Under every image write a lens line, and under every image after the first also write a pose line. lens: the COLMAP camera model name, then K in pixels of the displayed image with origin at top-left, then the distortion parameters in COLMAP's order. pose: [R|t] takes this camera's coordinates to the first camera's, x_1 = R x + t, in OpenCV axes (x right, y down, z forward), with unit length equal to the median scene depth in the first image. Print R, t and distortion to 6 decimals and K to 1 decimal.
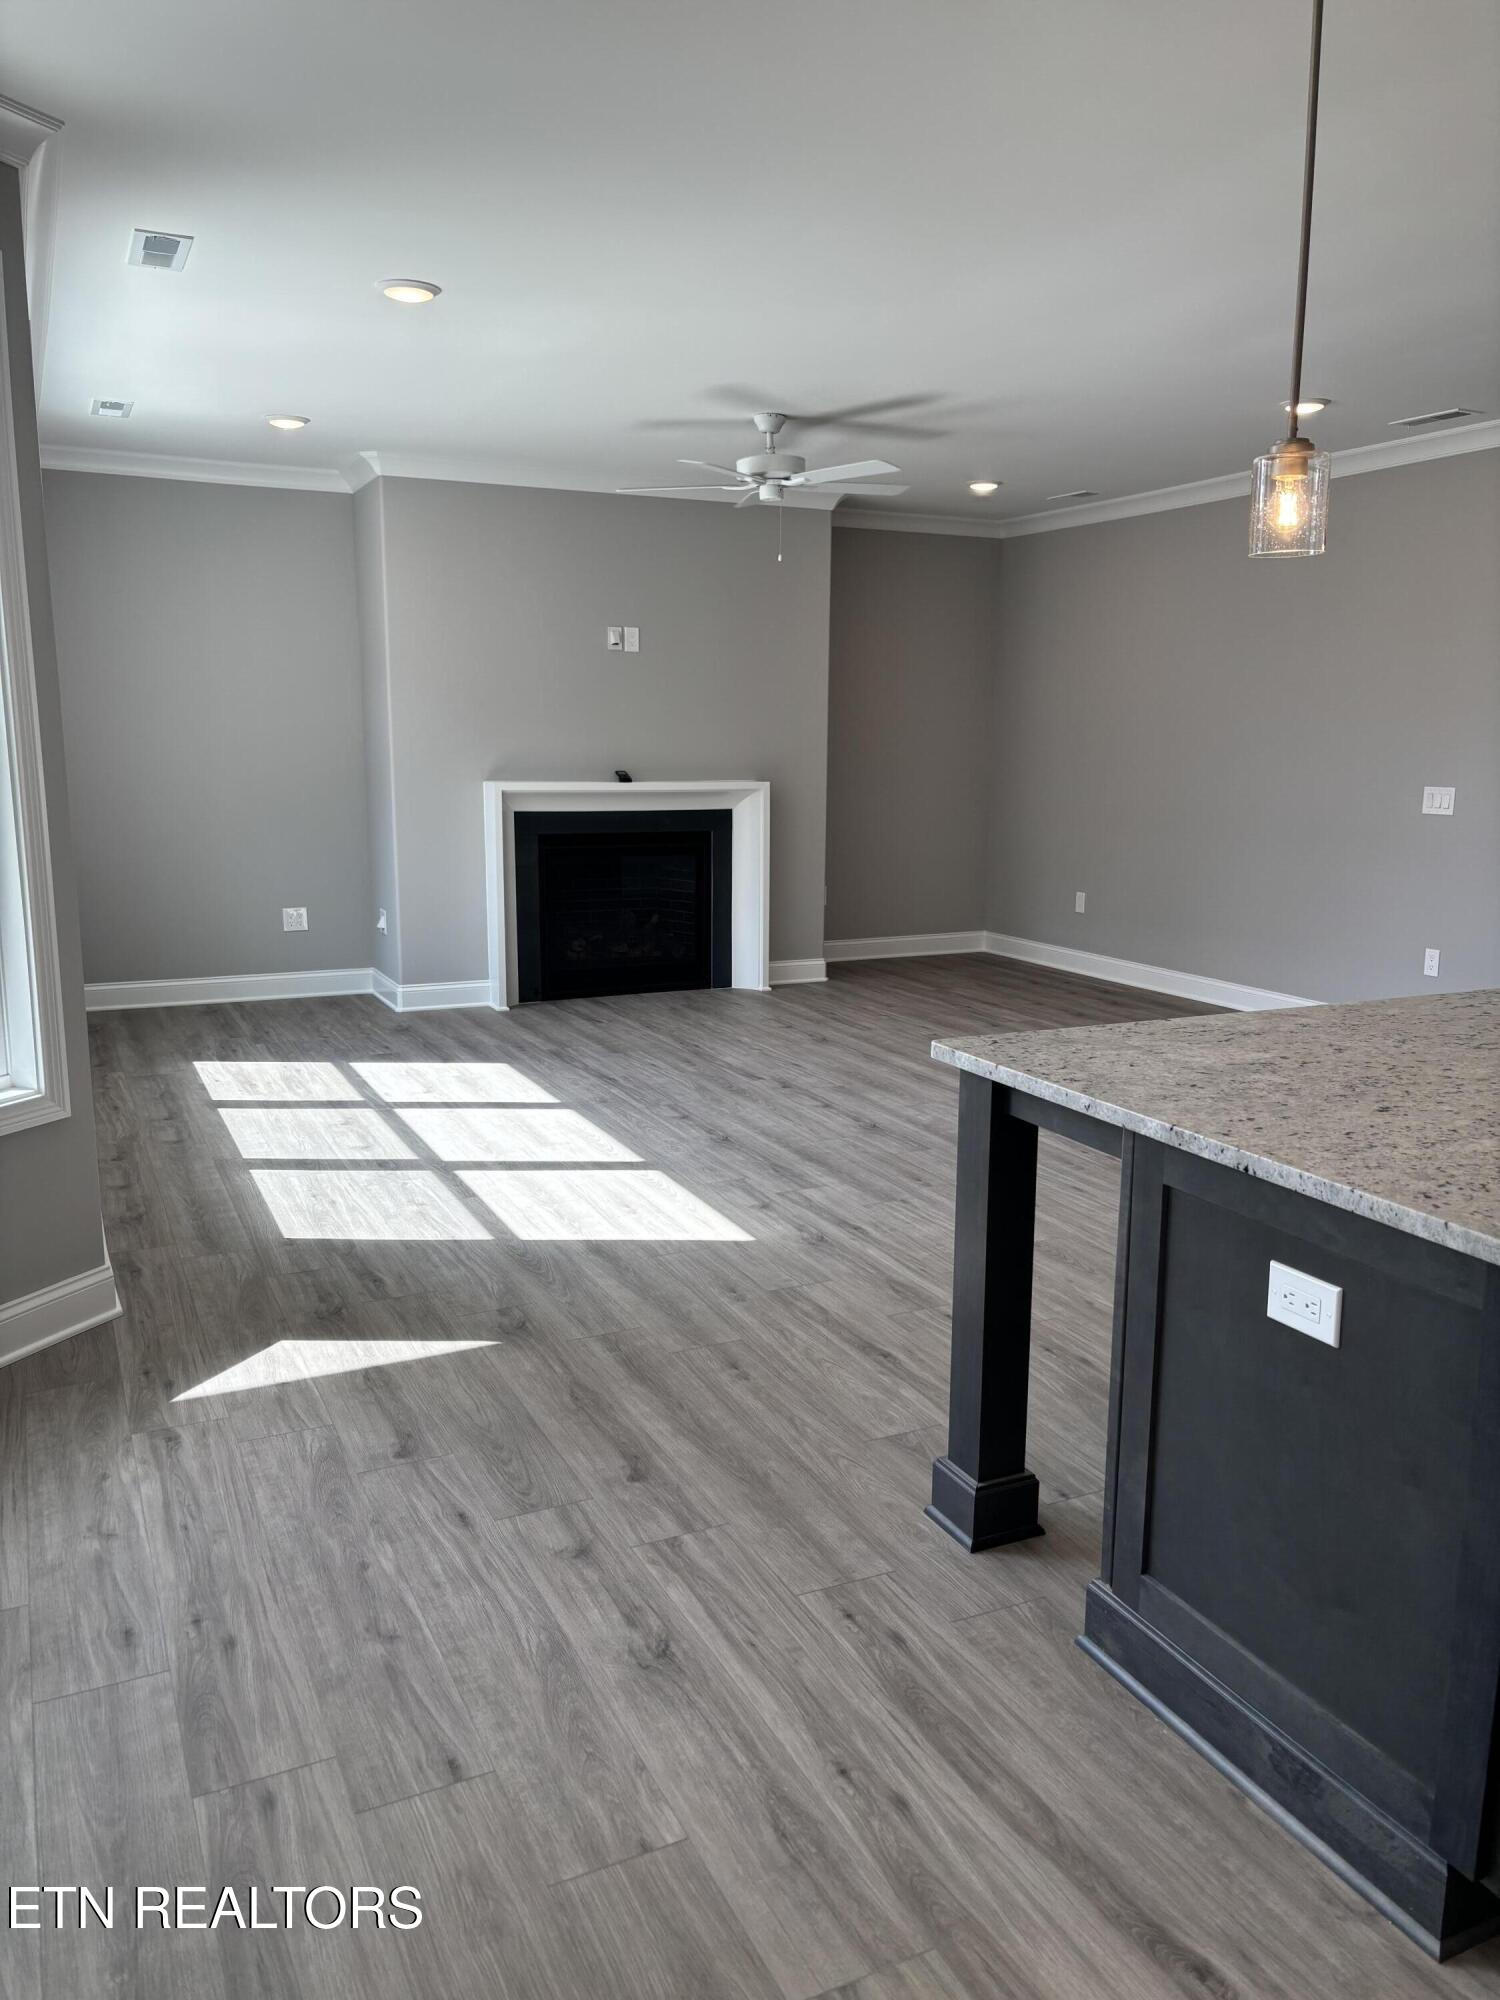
lens RADIAL K [[1503.1, 0, 762.0], [0, 1503.1, 1006.4], [0, 0, 1]] dist [0.068976, -0.095273]
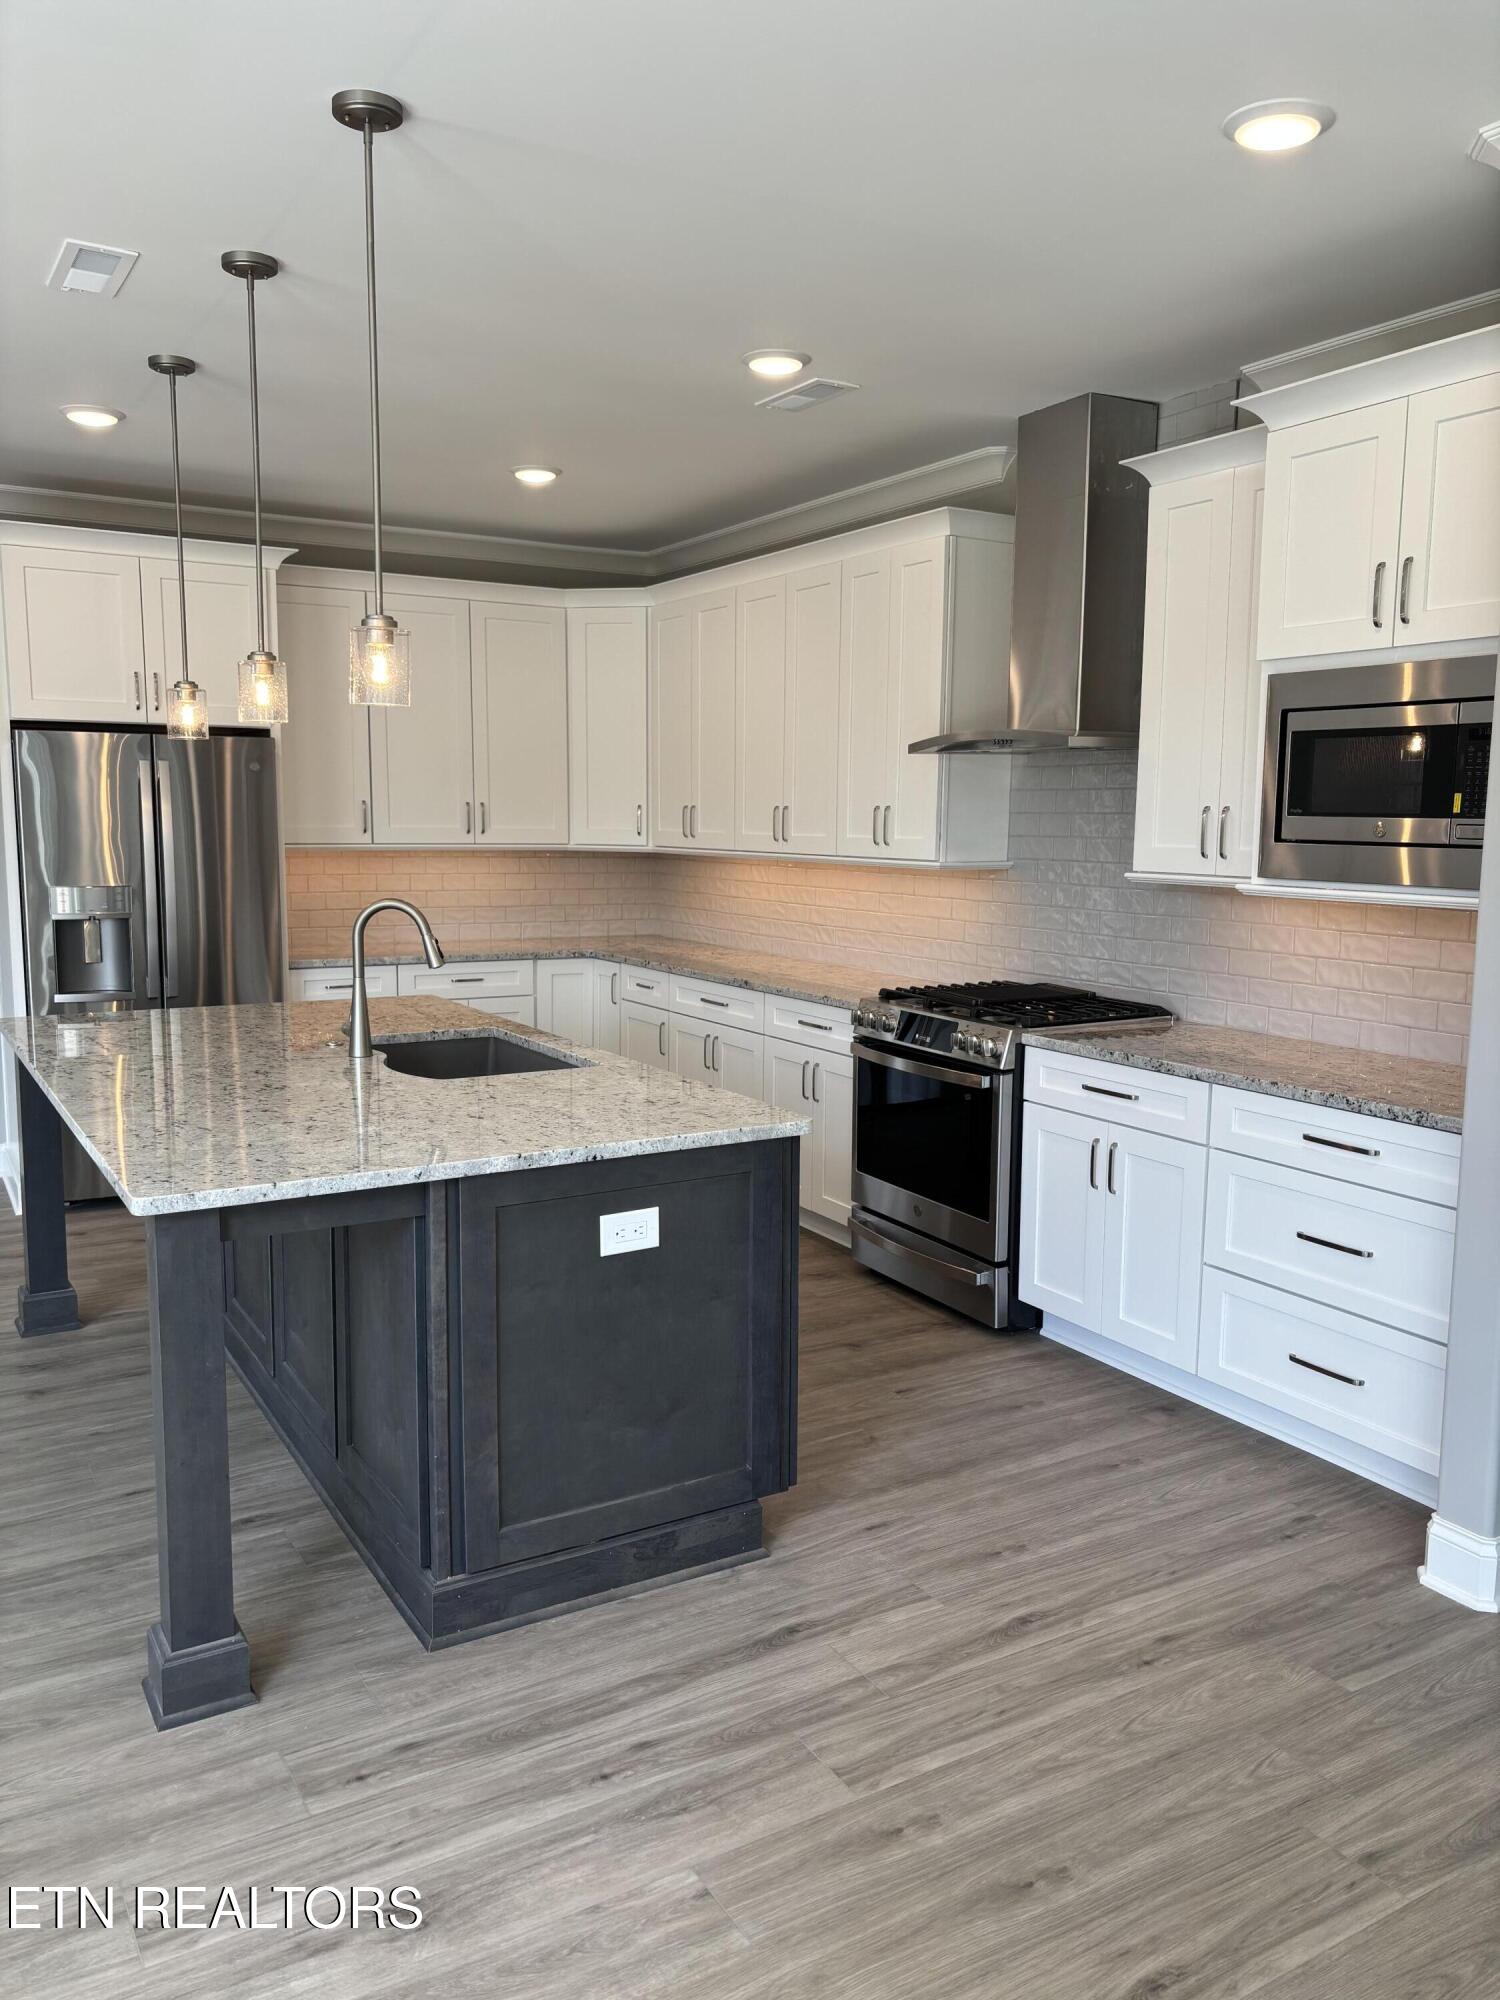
lens RADIAL K [[1503.1, 0, 762.0], [0, 1503.1, 1006.4], [0, 0, 1]] dist [0.068976, -0.095273]
pose [[-0.091938, -0.136660, 0.986342, -1.023152], [0.168358, 0.974144, 0.150663, -0.207523], [-0.981429, 0.179910, -0.066553, 0.889399]]
